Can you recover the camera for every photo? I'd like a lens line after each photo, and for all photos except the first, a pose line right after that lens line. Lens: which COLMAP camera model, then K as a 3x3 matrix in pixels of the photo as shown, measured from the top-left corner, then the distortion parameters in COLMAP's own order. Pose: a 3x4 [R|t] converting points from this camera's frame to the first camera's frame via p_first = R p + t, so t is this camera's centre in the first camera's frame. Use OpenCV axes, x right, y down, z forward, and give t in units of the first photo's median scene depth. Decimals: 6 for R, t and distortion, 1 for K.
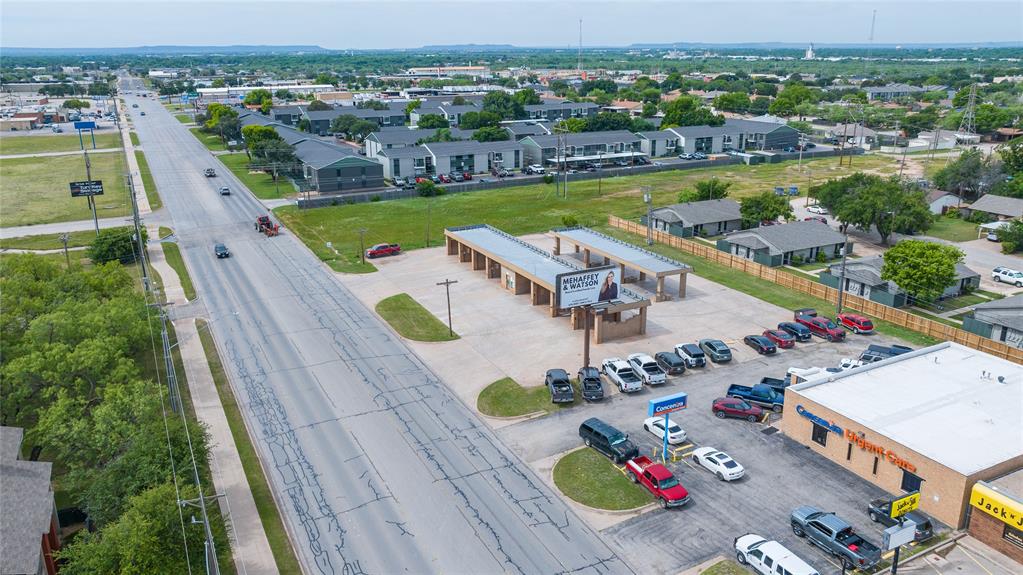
lens RADIAL K [[758.1, 0, 516.5], [0, 758.1, 284.2], [0, 0, 1]] dist [-0.019294, 0.005457]
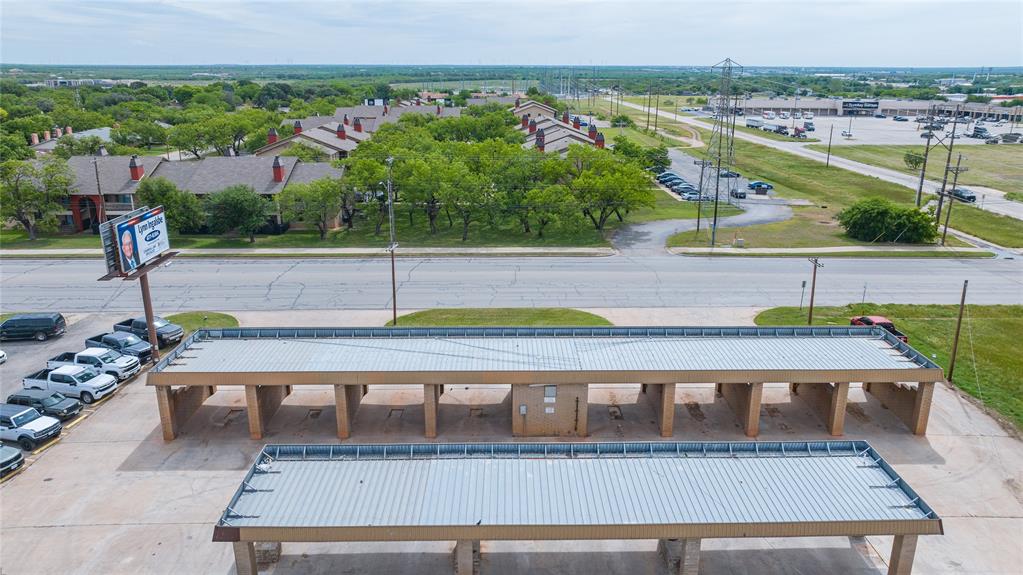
lens RADIAL K [[717.1, 0, 523.2], [0, 717.1, 284.5], [0, 0, 1]] dist [-0.013478, 0.001338]
pose [[-0.440996, 0.263587, -0.857930, 0.321967], [-0.265229, 0.874935, 0.405145, -0.201969], [0.857424, 0.406215, -0.315932, 0.941564]]
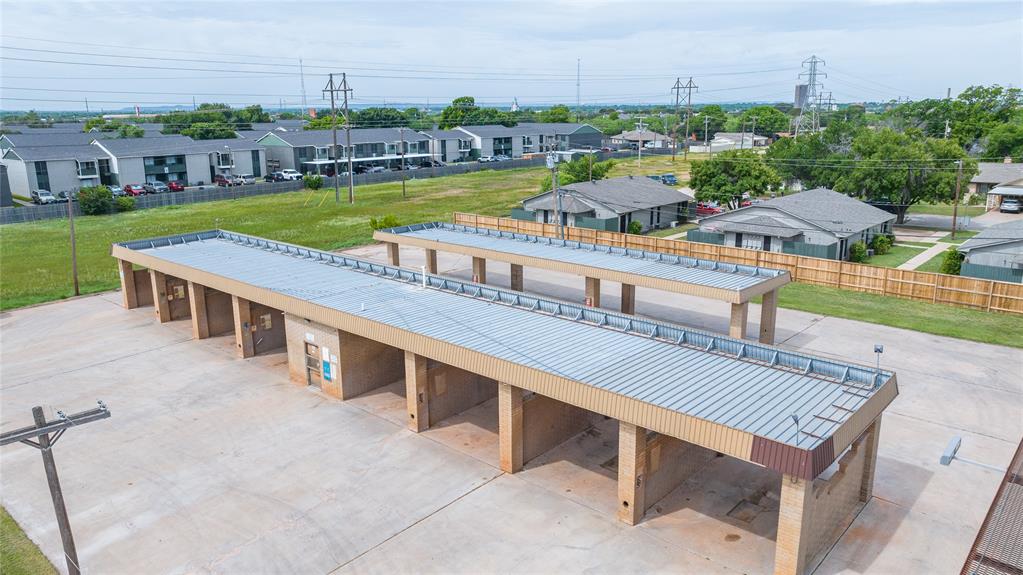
lens RADIAL K [[731.1, 0, 514.8], [0, 731.1, 287.7], [0, 0, 1]] dist [-0.018214, 0.005148]
pose [[0.934203, -0.088065, 0.345701, -0.030583], [0.109045, 0.993163, -0.041678, -0.010740], [-0.339667, 0.076632, 0.937419, 0.561335]]
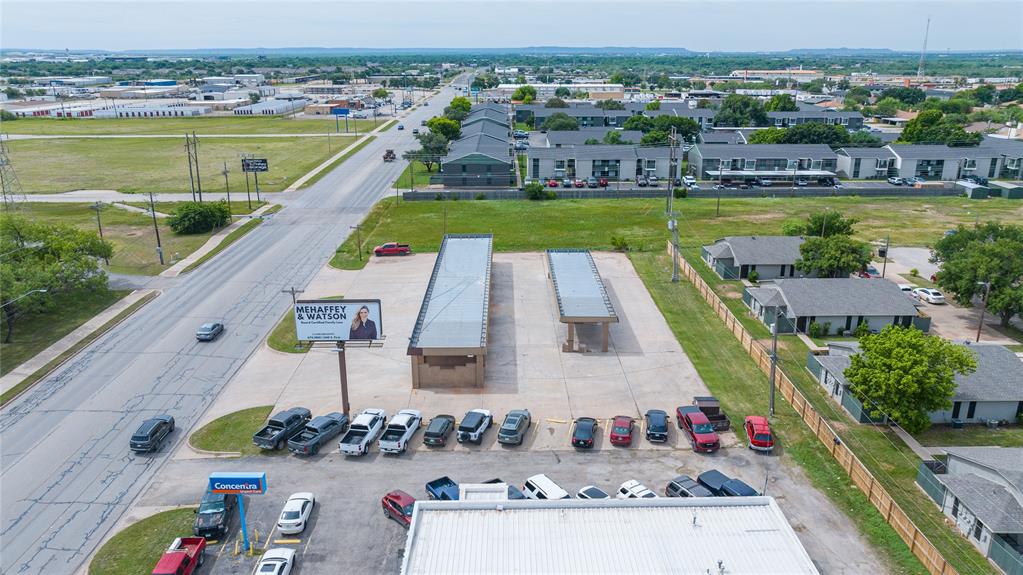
lens RADIAL K [[731.1, 0, 514.8], [0, 731.1, 287.7], [0, 0, 1]] dist [-0.018214, 0.005148]
pose [[0.894875, 0.142262, -0.423037, 0.373580], [-0.137142, 0.989631, 0.042695, -0.057729], [0.424725, 0.019809, 0.905106, 0.211677]]
